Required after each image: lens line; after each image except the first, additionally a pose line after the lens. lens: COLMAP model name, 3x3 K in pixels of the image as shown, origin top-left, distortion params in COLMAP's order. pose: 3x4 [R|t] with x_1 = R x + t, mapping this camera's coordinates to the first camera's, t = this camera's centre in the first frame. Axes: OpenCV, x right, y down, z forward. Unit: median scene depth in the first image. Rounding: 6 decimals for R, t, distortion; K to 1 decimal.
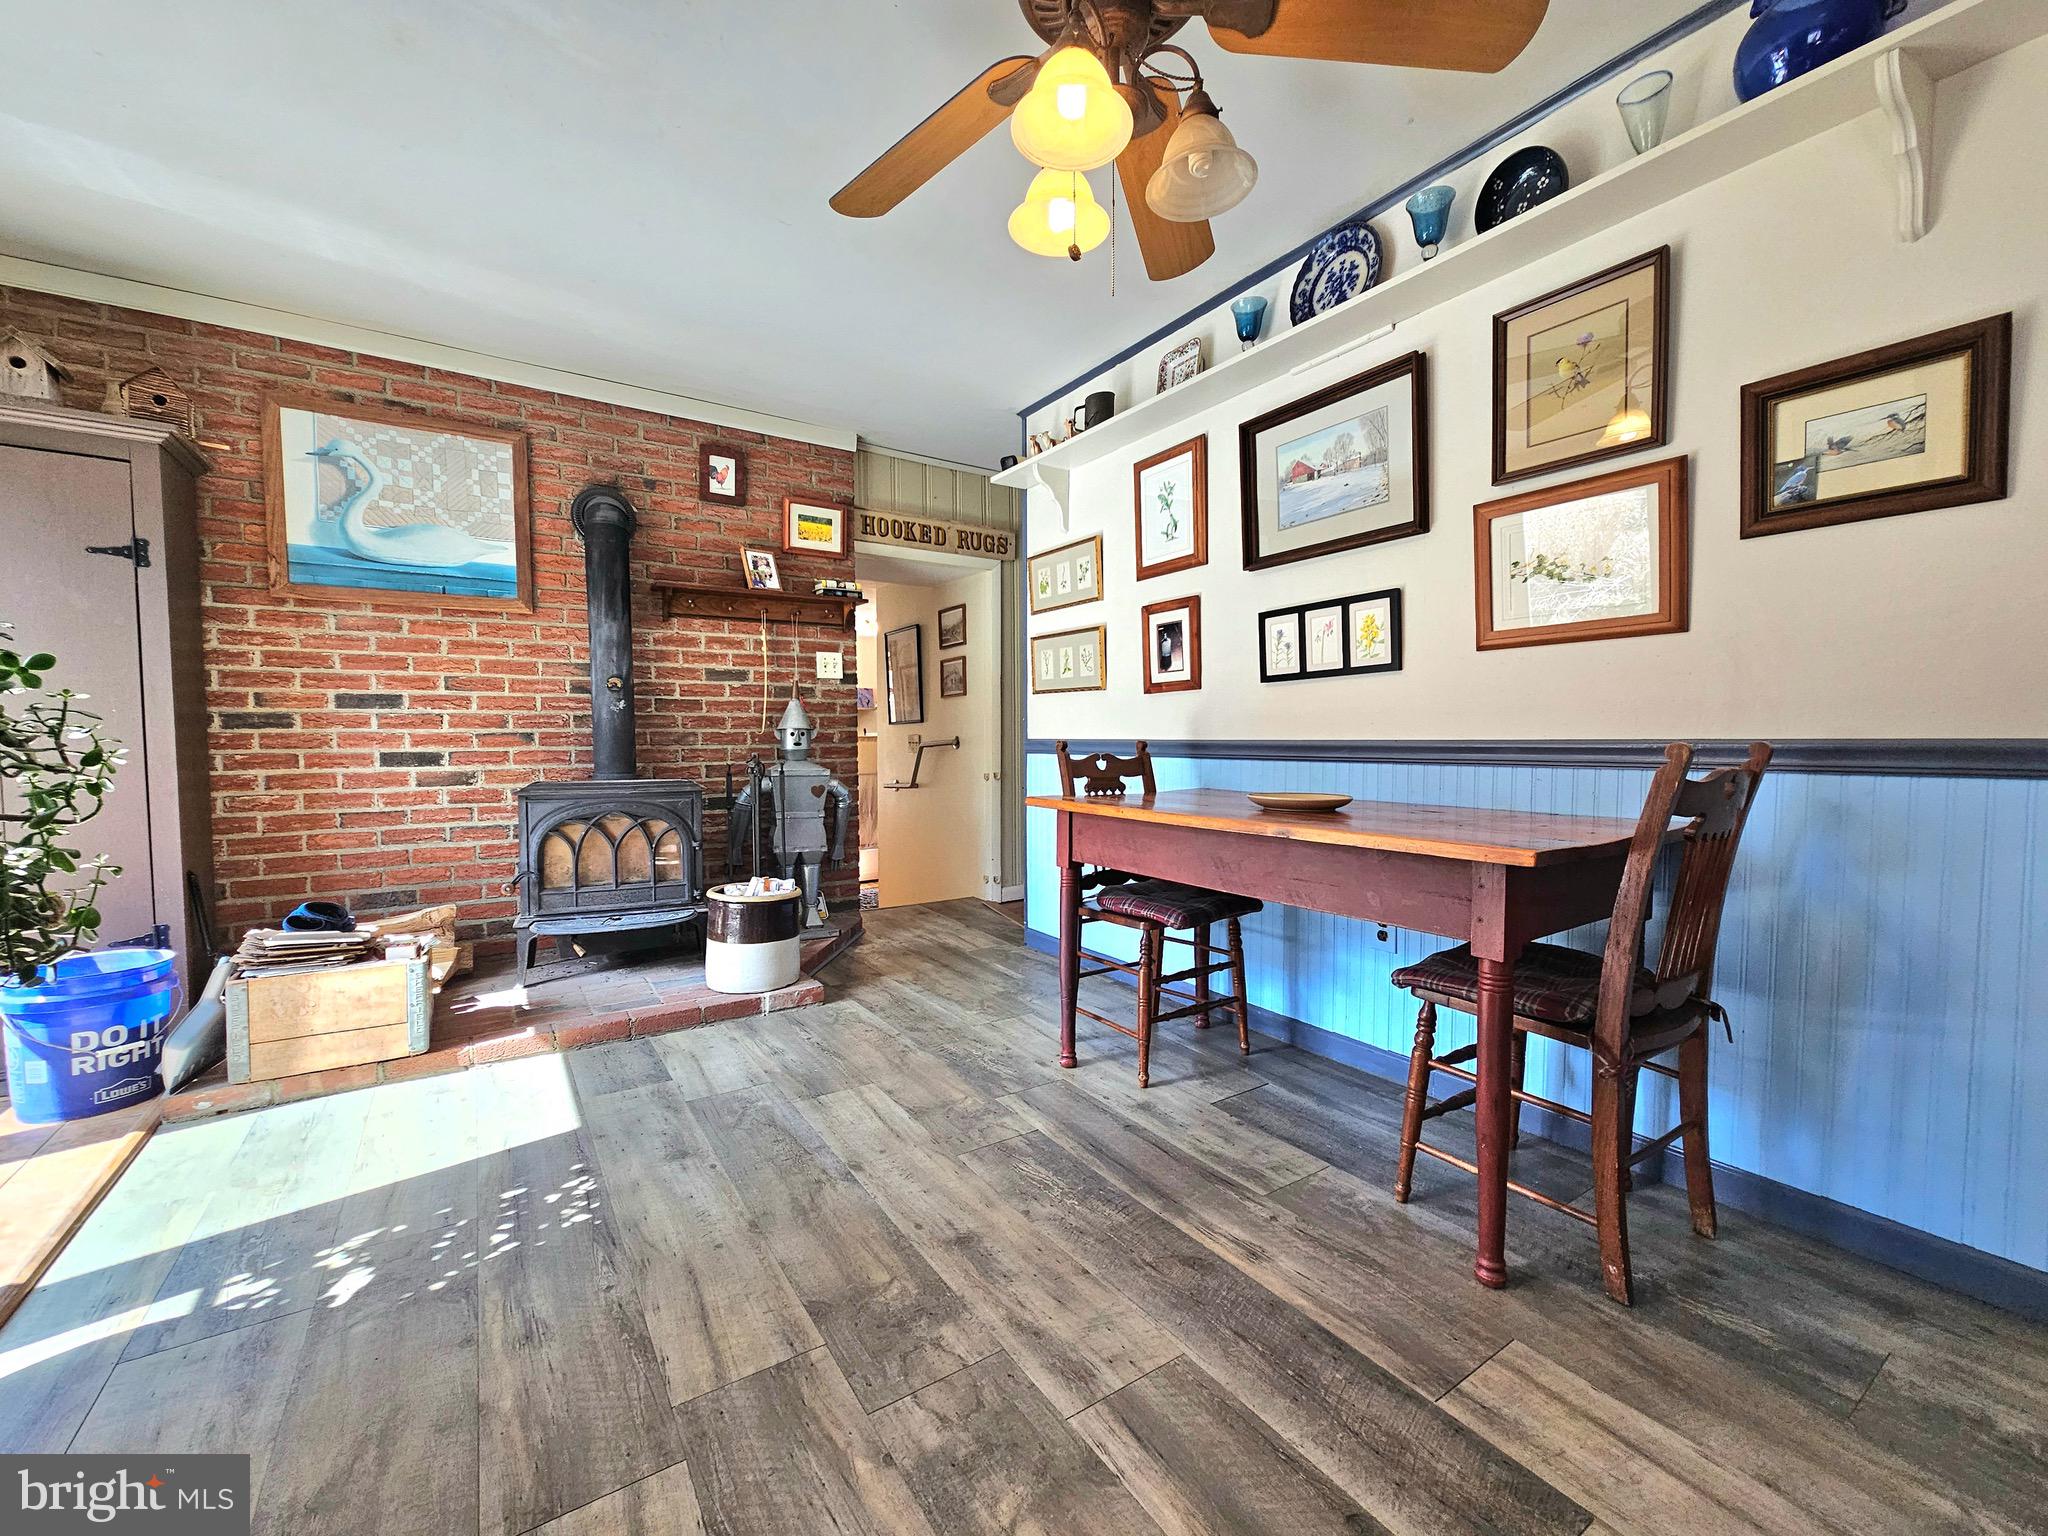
lens RADIAL K [[834.8, 0, 1025.5], [0, 834.8, 764.1], [0, 0, 1]] dist [0.002798, -0.001381]
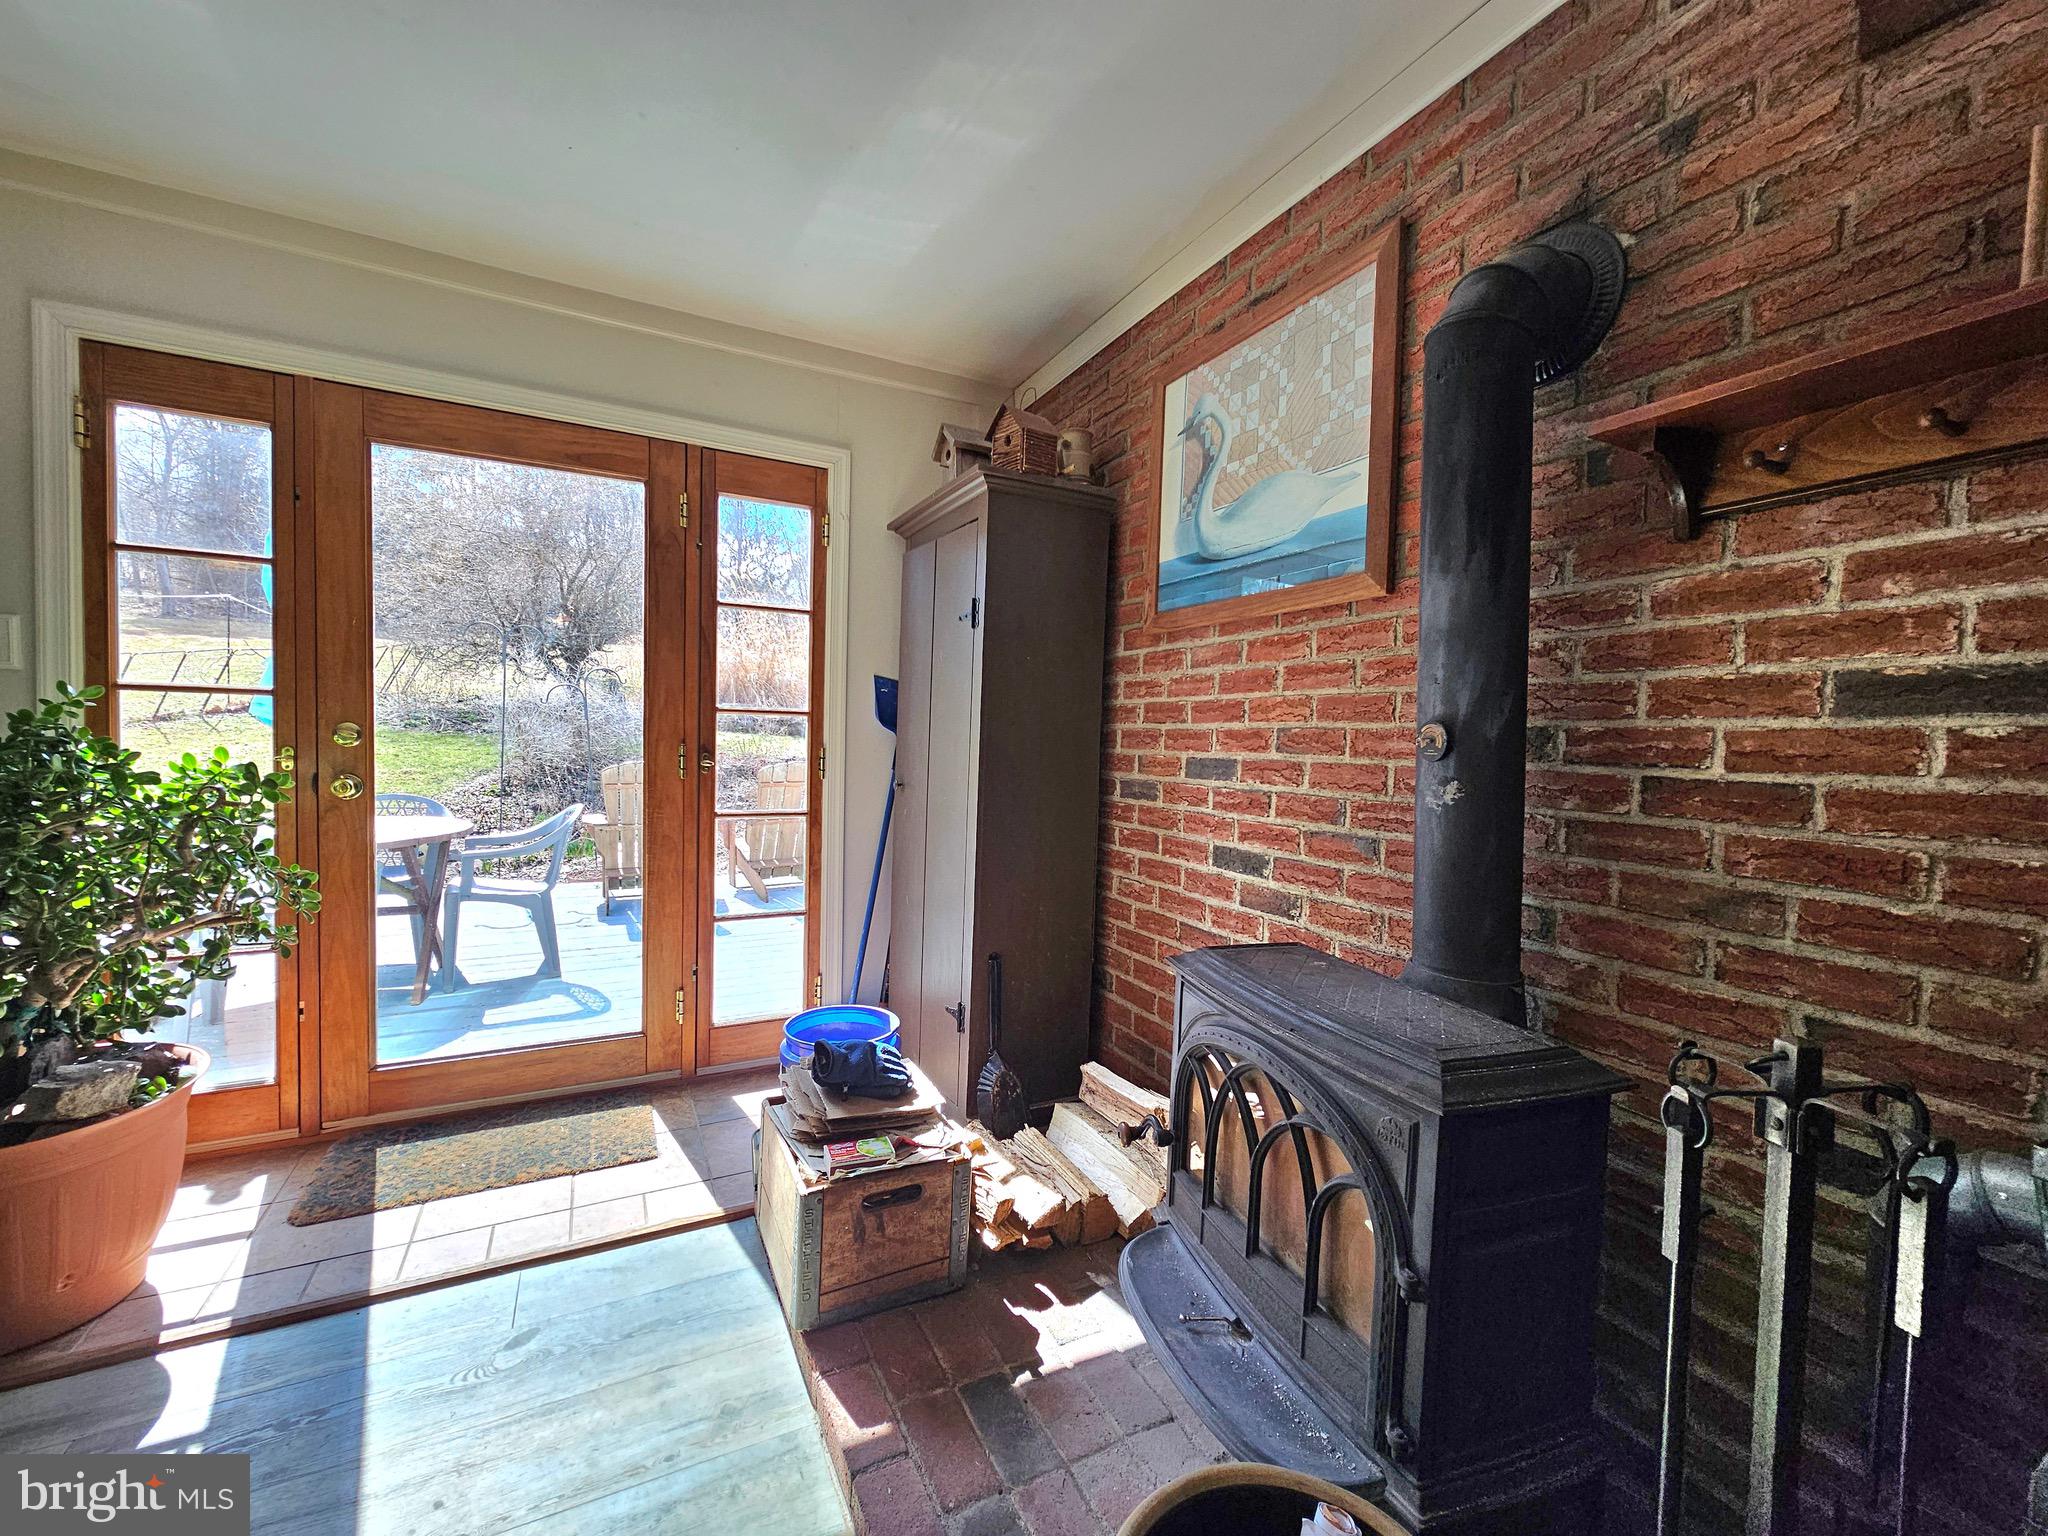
lens RADIAL K [[834.8, 0, 1025.6], [0, 834.8, 773.9], [0, 0, 1]] dist [0.002798, -0.001381]
pose [[-0.113817, 0.042914, -0.992574, -0.088573], [-0.058019, 0.997075, 0.049762, -0.093571], [0.991806, 0.063252, -0.110994, 0.902790]]
